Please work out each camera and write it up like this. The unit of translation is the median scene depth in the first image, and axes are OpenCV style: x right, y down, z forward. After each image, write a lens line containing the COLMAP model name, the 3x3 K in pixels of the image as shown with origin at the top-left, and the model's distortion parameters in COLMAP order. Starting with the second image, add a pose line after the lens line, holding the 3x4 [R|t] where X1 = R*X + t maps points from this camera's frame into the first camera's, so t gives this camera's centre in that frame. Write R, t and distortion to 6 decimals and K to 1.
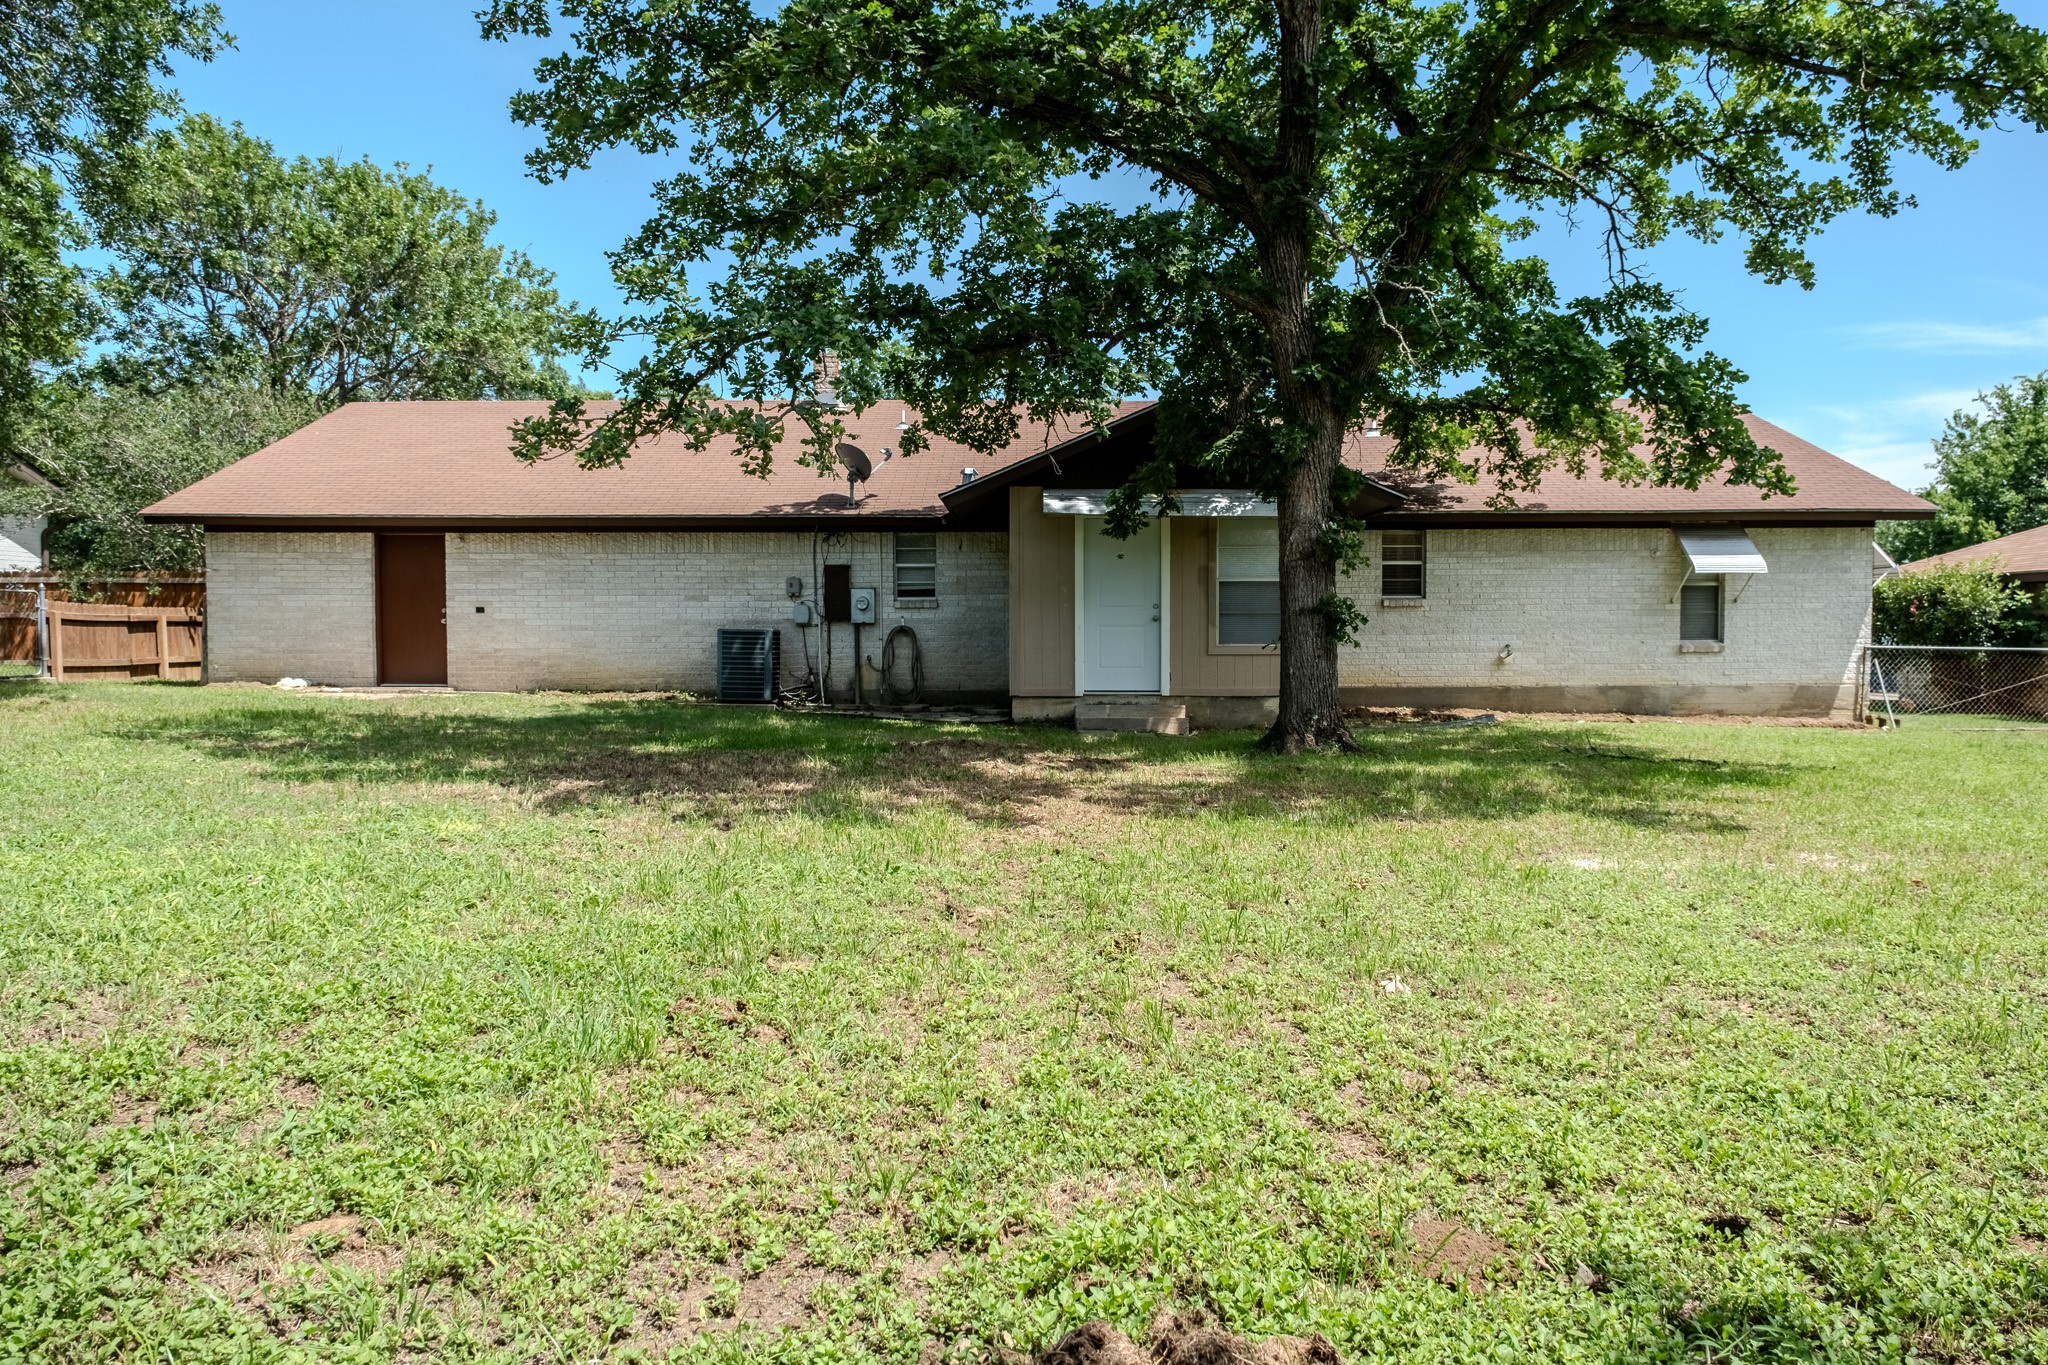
lens RADIAL K [[1374.6, 0, 1024.6], [0, 1374.6, 689.1], [0, 0, 1]] dist [0.024183, -0.019331]
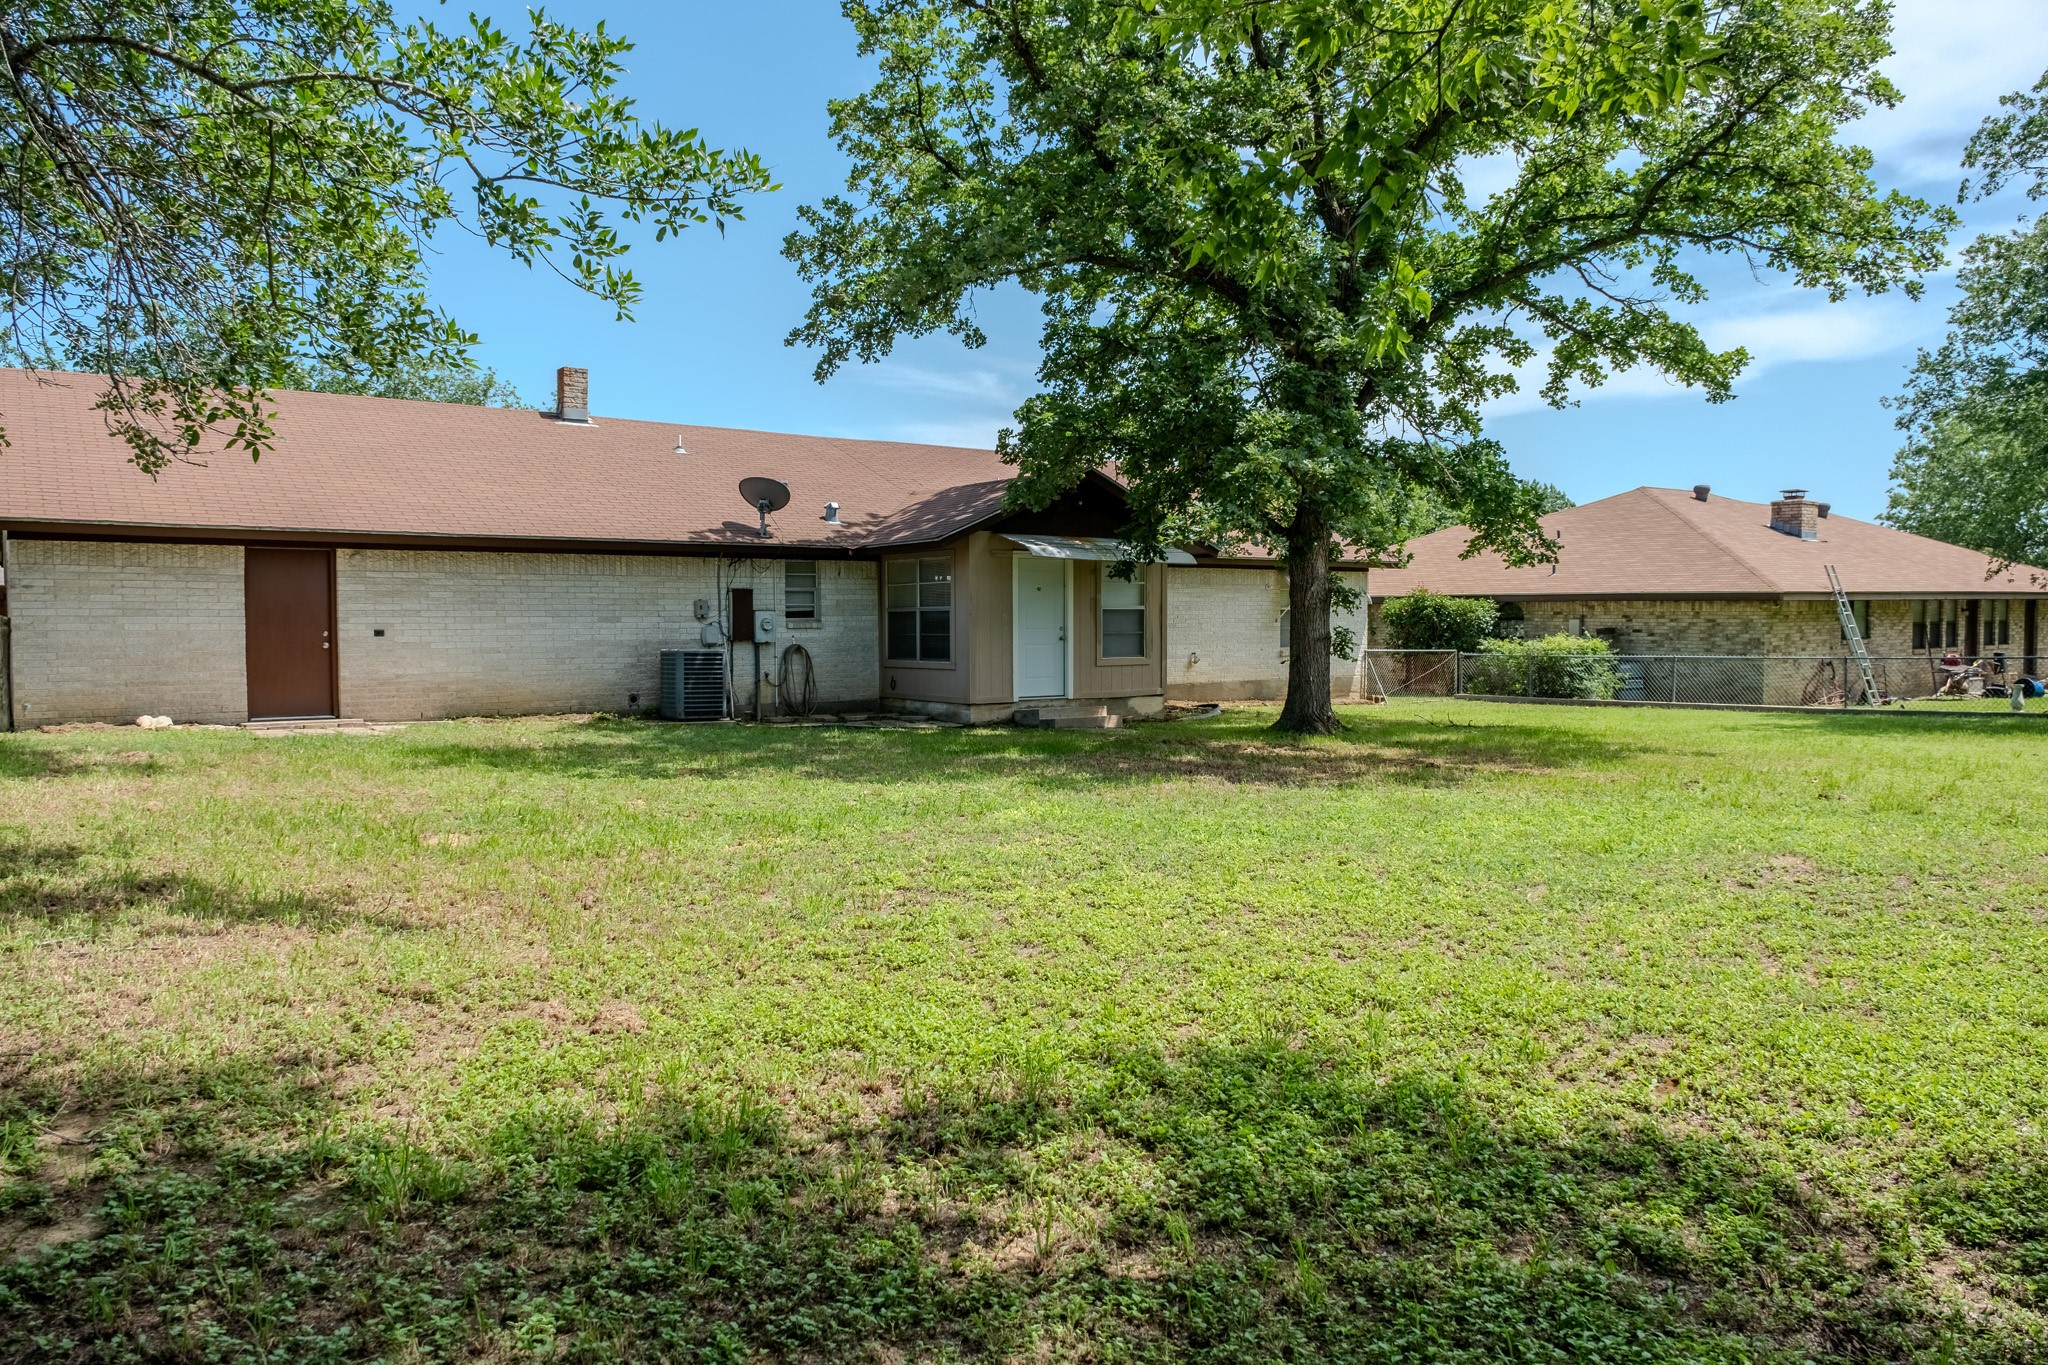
lens RADIAL K [[1374.6, 0, 1026.6], [0, 1374.6, 679.7], [0, 0, 1]] dist [0.024183, -0.019331]
pose [[0.806314, -0.027890, 0.590829, -0.593429], [0.028391, 0.999561, 0.008439, -0.021606], [-0.590806, 0.009970, 0.806752, -0.001841]]
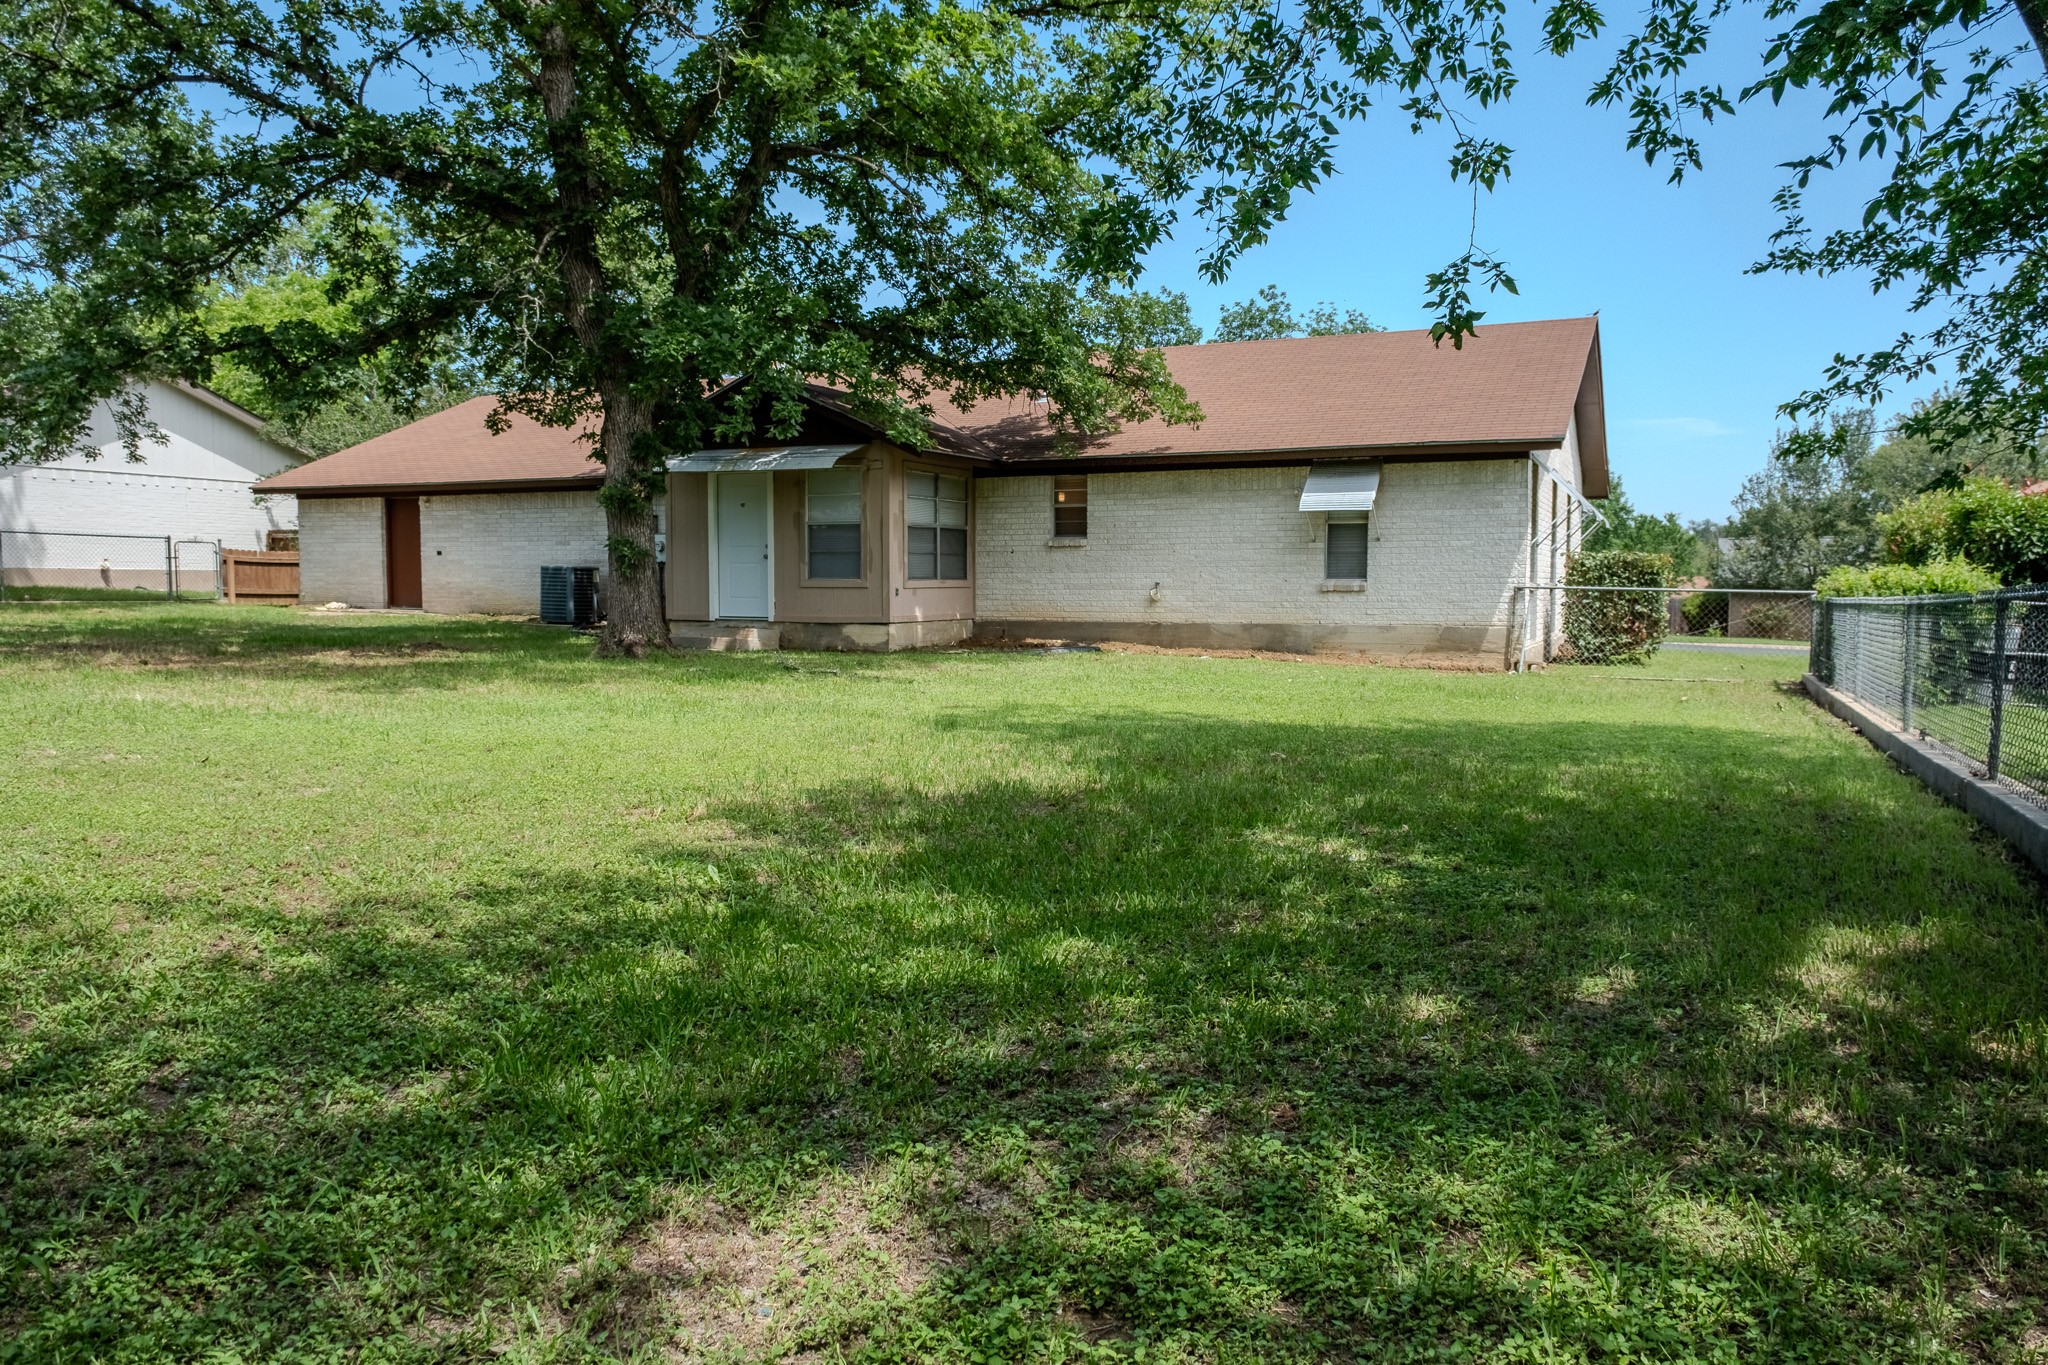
lens RADIAL K [[1374.6, 0, 1022.2], [0, 1374.6, 680.4], [0, 0, 1]] dist [0.024183, -0.019331]
pose [[0.908231, 0.034026, -0.417083, 0.693588], [-0.019189, 0.999027, 0.039717, 0.002447], [0.418029, -0.028069, 0.908000, 0.007590]]
